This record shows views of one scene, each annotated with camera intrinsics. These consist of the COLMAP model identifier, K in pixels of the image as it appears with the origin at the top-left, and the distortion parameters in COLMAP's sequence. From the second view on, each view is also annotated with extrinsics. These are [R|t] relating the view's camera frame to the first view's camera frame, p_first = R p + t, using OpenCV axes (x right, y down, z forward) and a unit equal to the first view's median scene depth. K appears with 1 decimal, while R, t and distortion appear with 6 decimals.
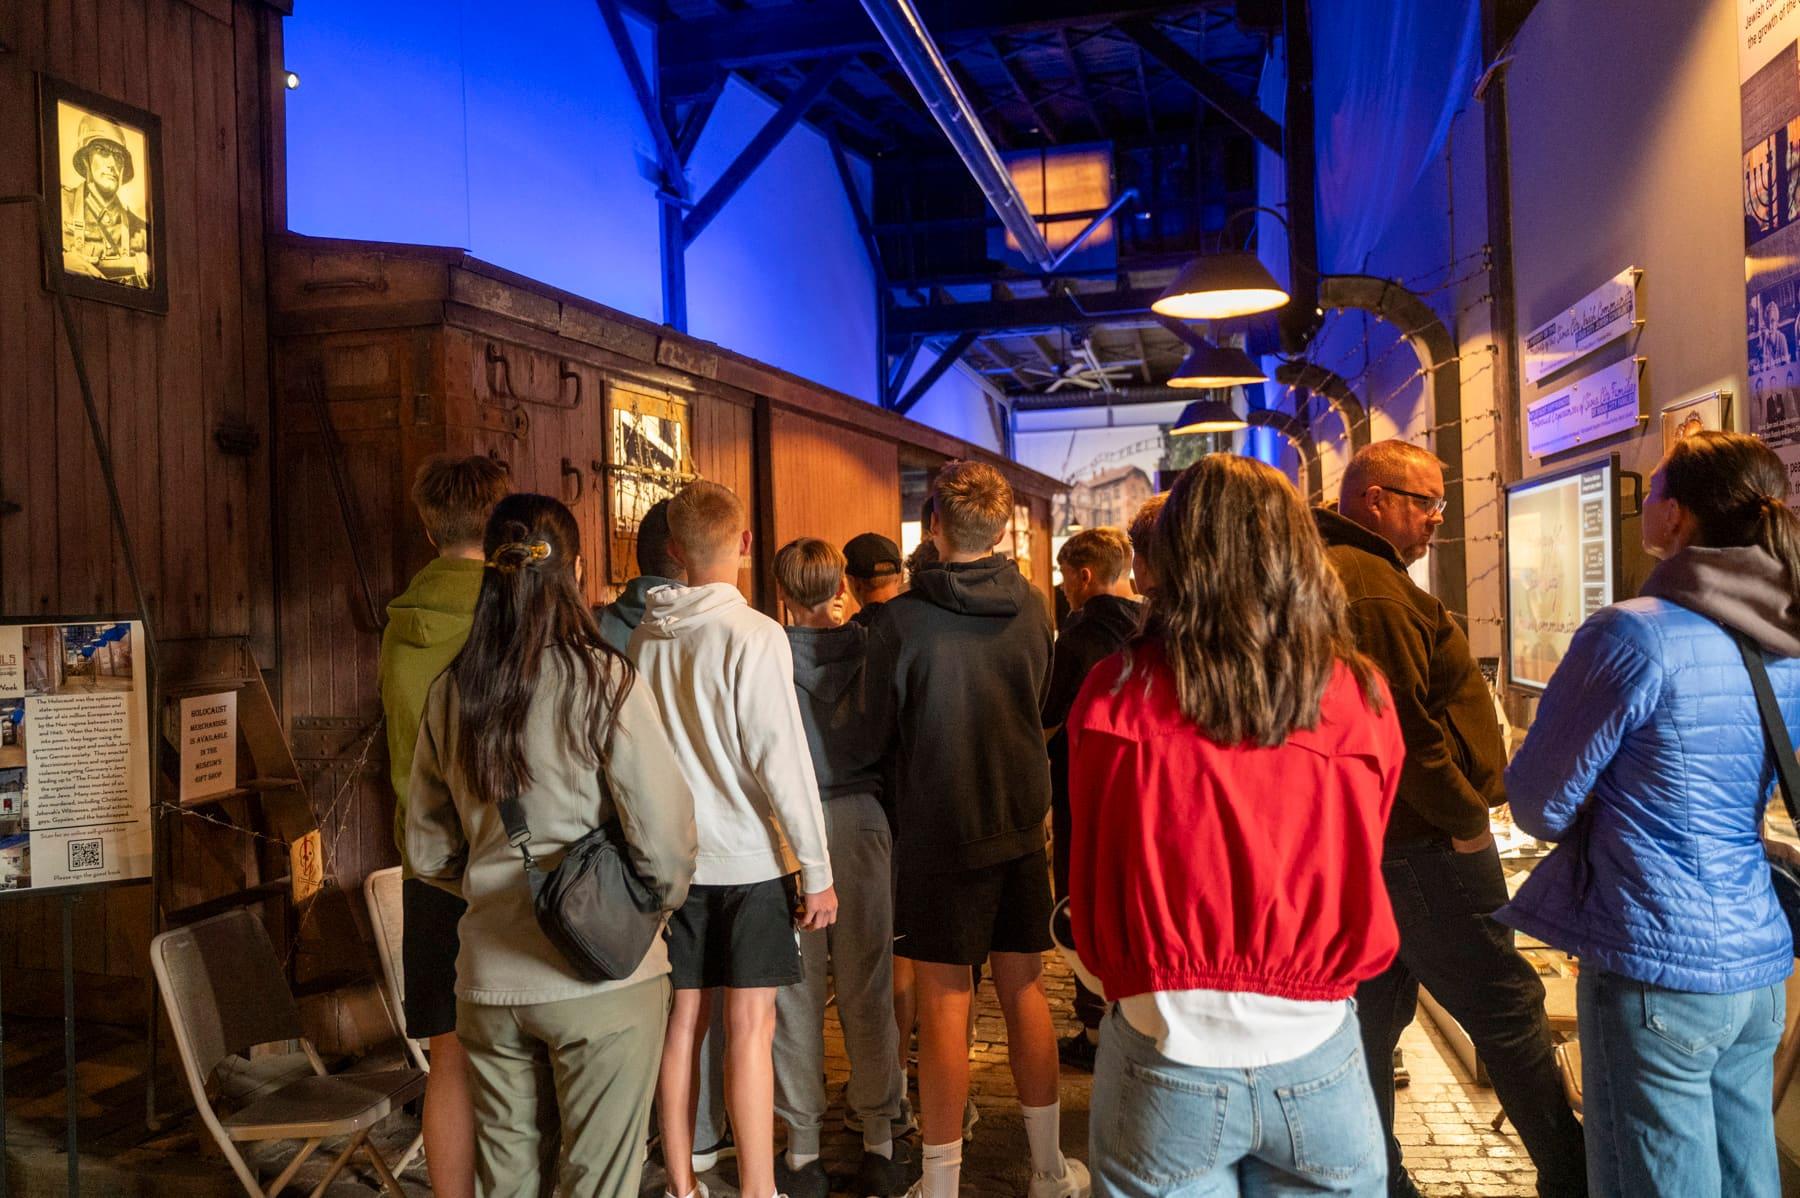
lens RADIAL K [[1422.8, 0, 900.0], [0, 1422.8, 599.0], [0, 0, 1]] dist [0.005436, -0.011566]
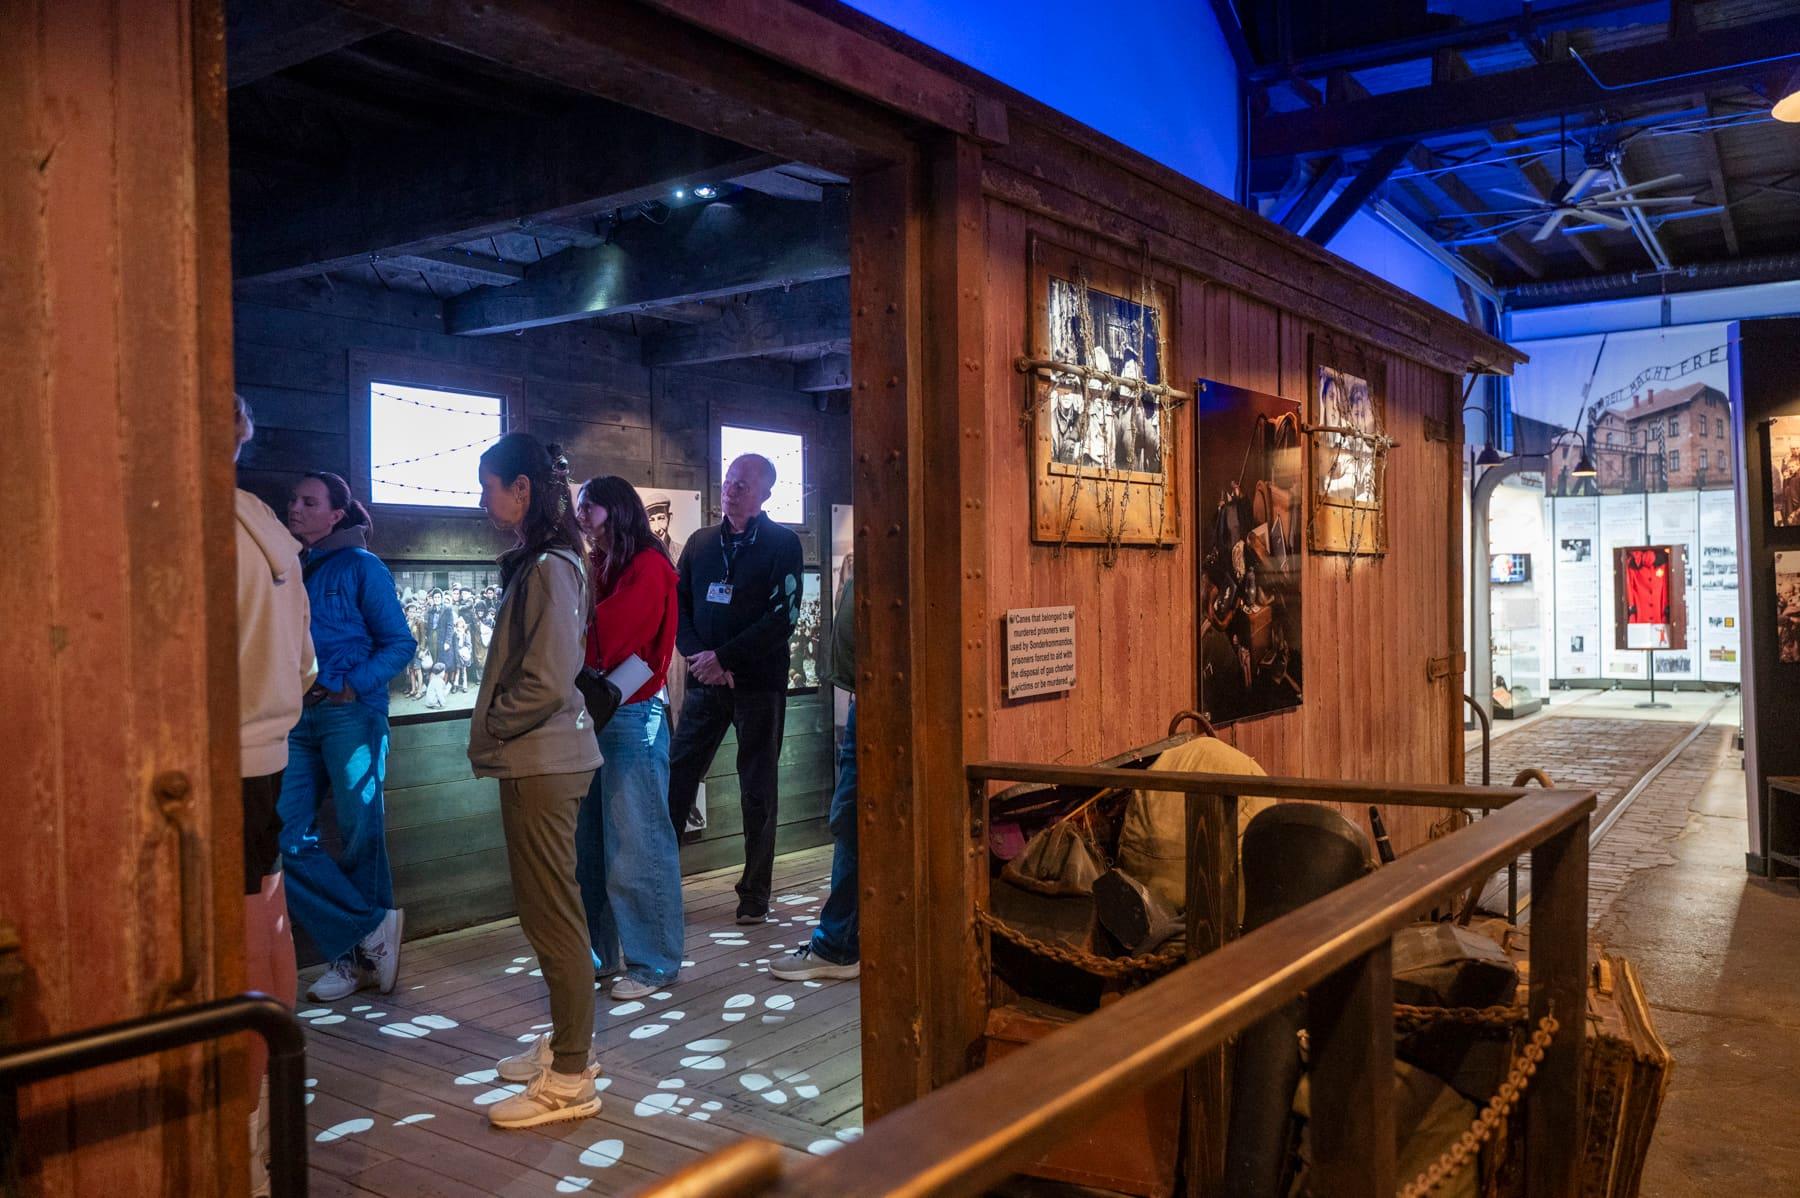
lens RADIAL K [[1422.8, 0, 900.0], [0, 1422.8, 599.0], [0, 0, 1]] dist [0.005436, -0.011566]
pose [[0.936730, 0.027947, -0.348935, 0.212994], [-0.021536, 0.999521, 0.022237, -0.013723], [0.349389, -0.013316, 0.936883, 1.121973]]
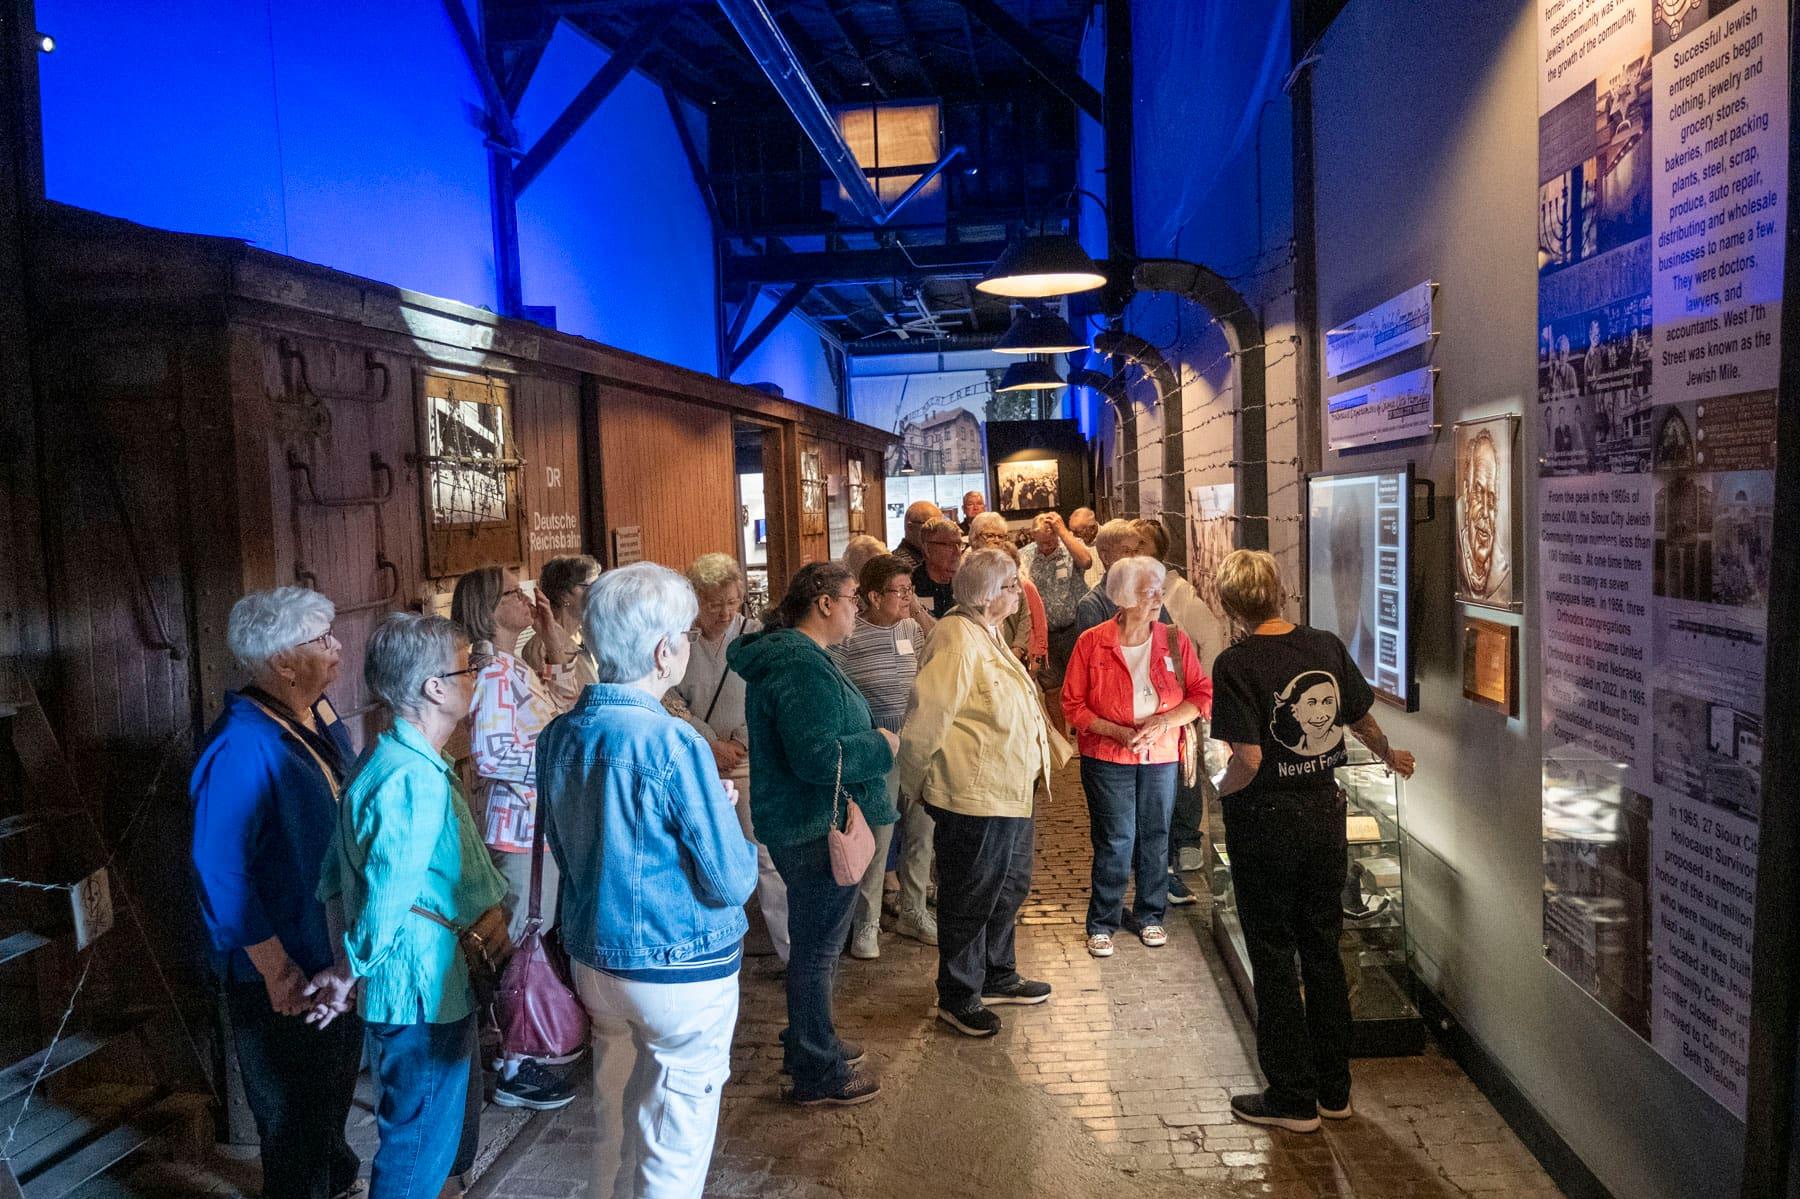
lens RADIAL K [[1338.9, 0, 905.5], [0, 1338.9, 610.0], [0, 0, 1]] dist [0.018121, -0.015754]
pose [[0.992937, -0.013597, 0.117860, 0.010064], [0.006023, 0.997907, 0.064380, -0.037038], [-0.118489, -0.063215, 0.990941, 0.037595]]
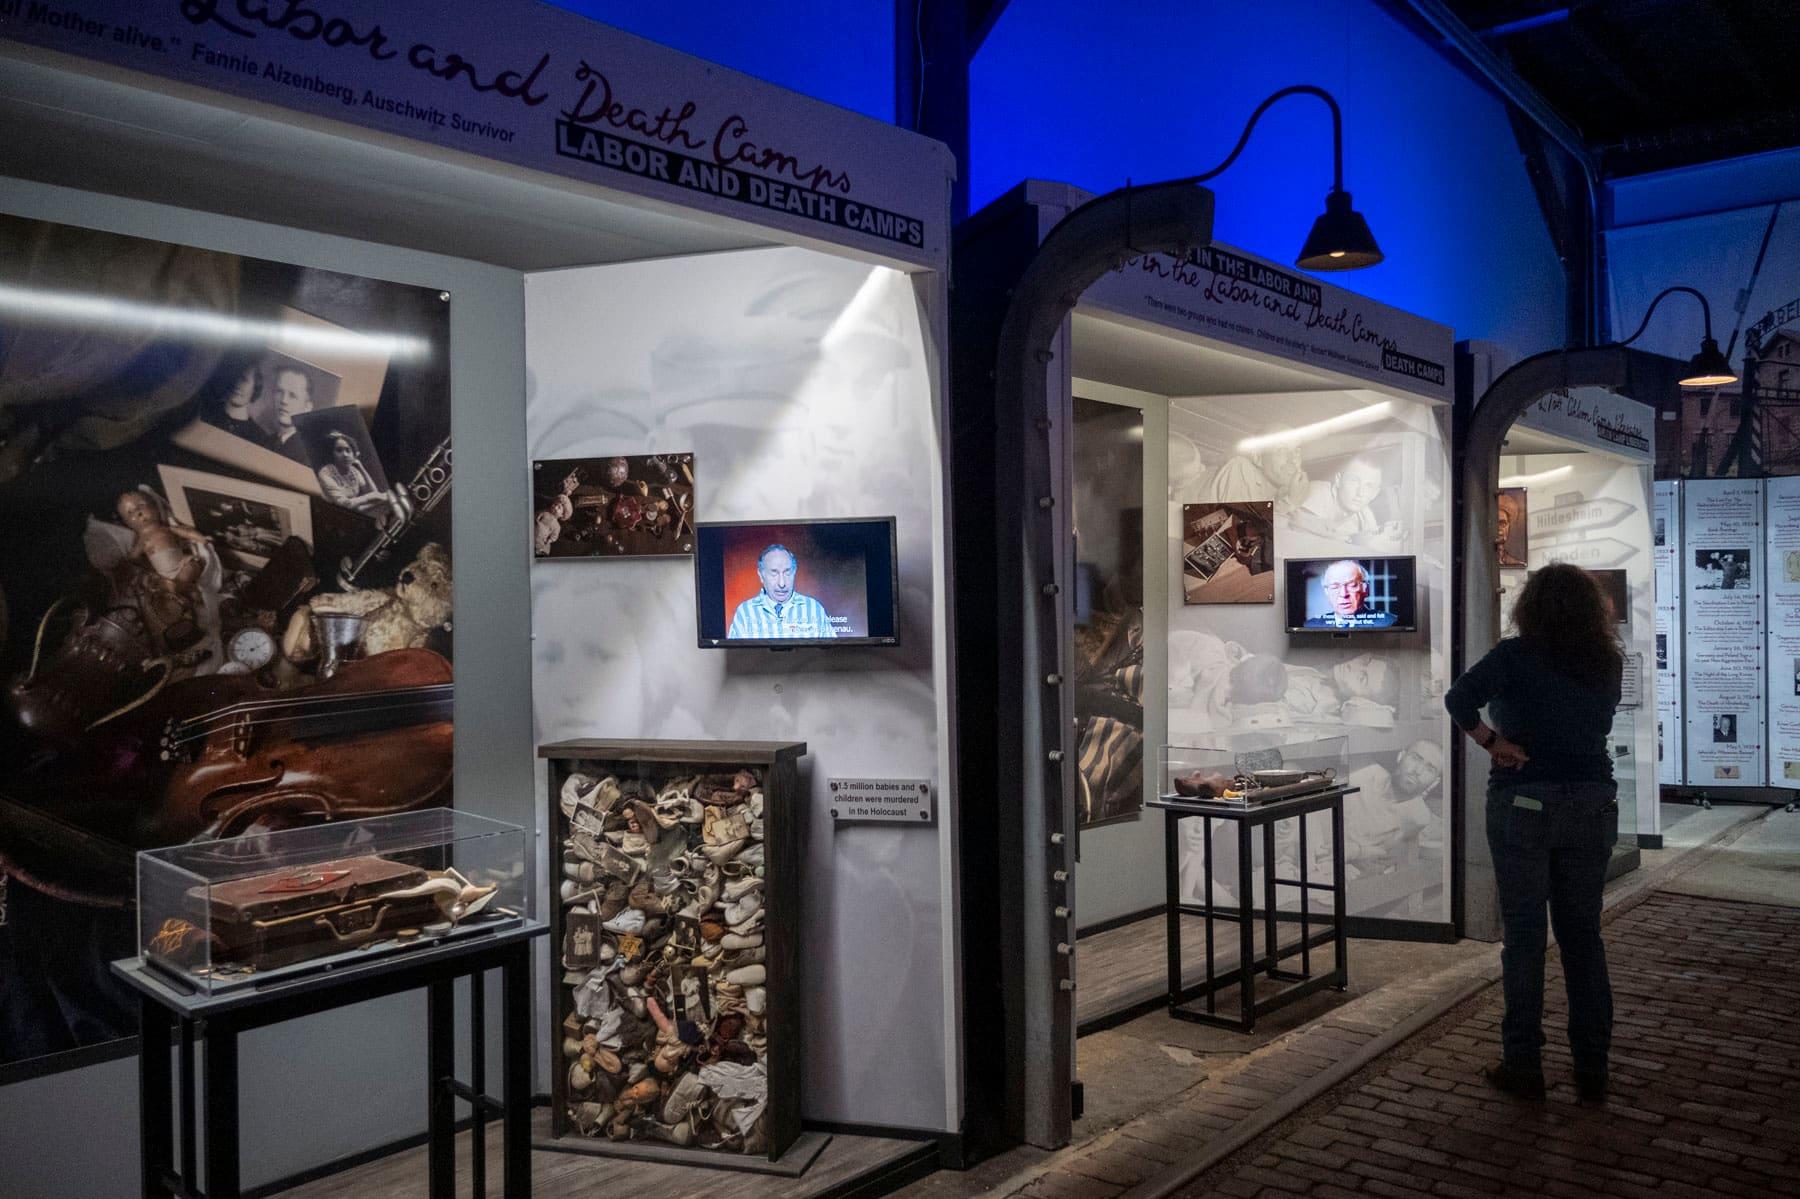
lens RADIAL K [[1338.9, 0, 905.5], [0, 1338.9, 610.0], [0, 0, 1]] dist [0.018121, -0.015754]
pose [[0.887527, 0.029783, -0.459792, 0.355182], [-0.022562, 0.999521, 0.021193, -0.039852], [0.460203, -0.008436, 0.887774, 2.380062]]
